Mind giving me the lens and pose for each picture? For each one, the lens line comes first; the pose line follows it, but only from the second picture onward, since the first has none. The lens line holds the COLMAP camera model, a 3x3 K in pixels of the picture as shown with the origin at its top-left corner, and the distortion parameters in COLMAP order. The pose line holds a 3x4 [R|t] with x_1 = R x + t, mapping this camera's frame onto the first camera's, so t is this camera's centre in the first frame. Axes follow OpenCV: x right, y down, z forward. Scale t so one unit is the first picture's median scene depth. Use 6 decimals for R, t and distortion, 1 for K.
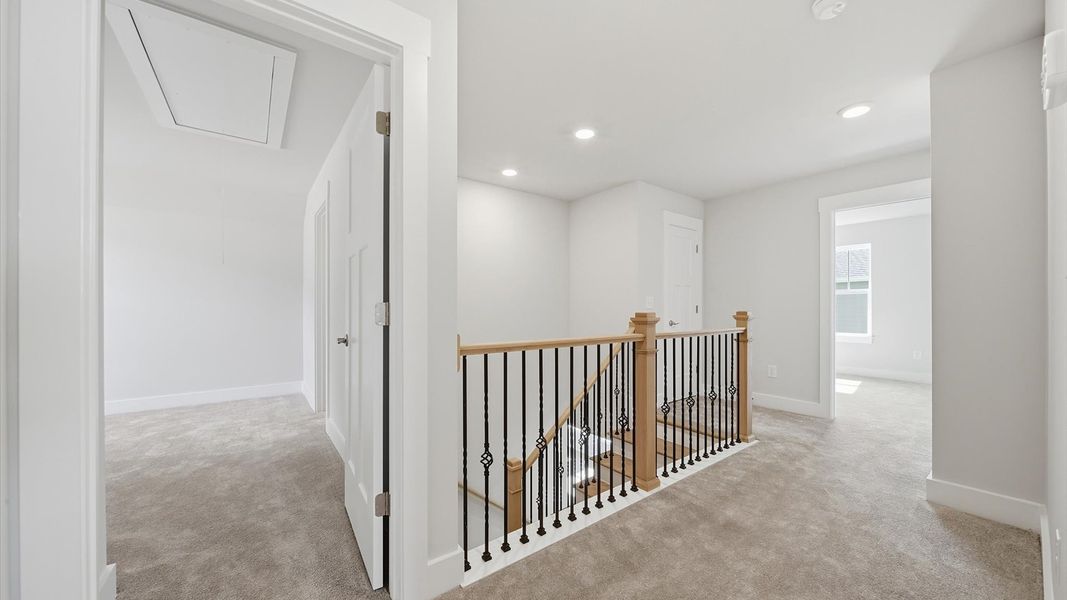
lens RADIAL K [[380.0, 0, 534.8], [0, 380.0, 305.4], [0, 0, 1]] dist [-0.000550, -0.000204]
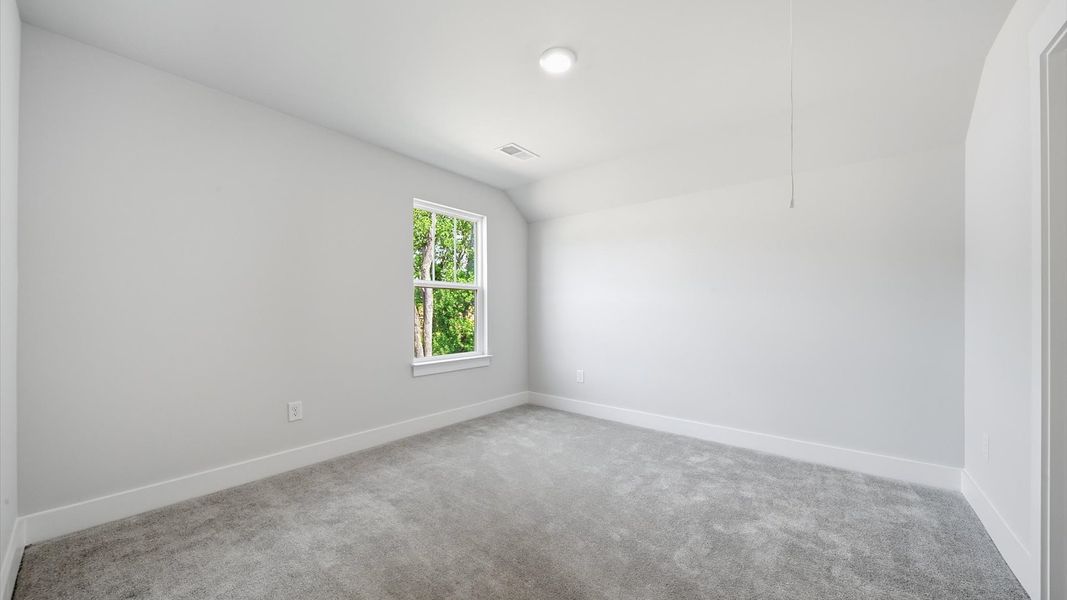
lens RADIAL K [[380.0, 0, 534.7], [0, 380.0, 304.3], [0, 0, 1]] dist [-0.000550, -0.000204]
pose [[0.241236, -0.002573, -0.970463, -0.392613], [-0.007201, 0.999964, -0.004441, -0.003321], [0.970440, 0.008059, 0.241209, 0.508313]]
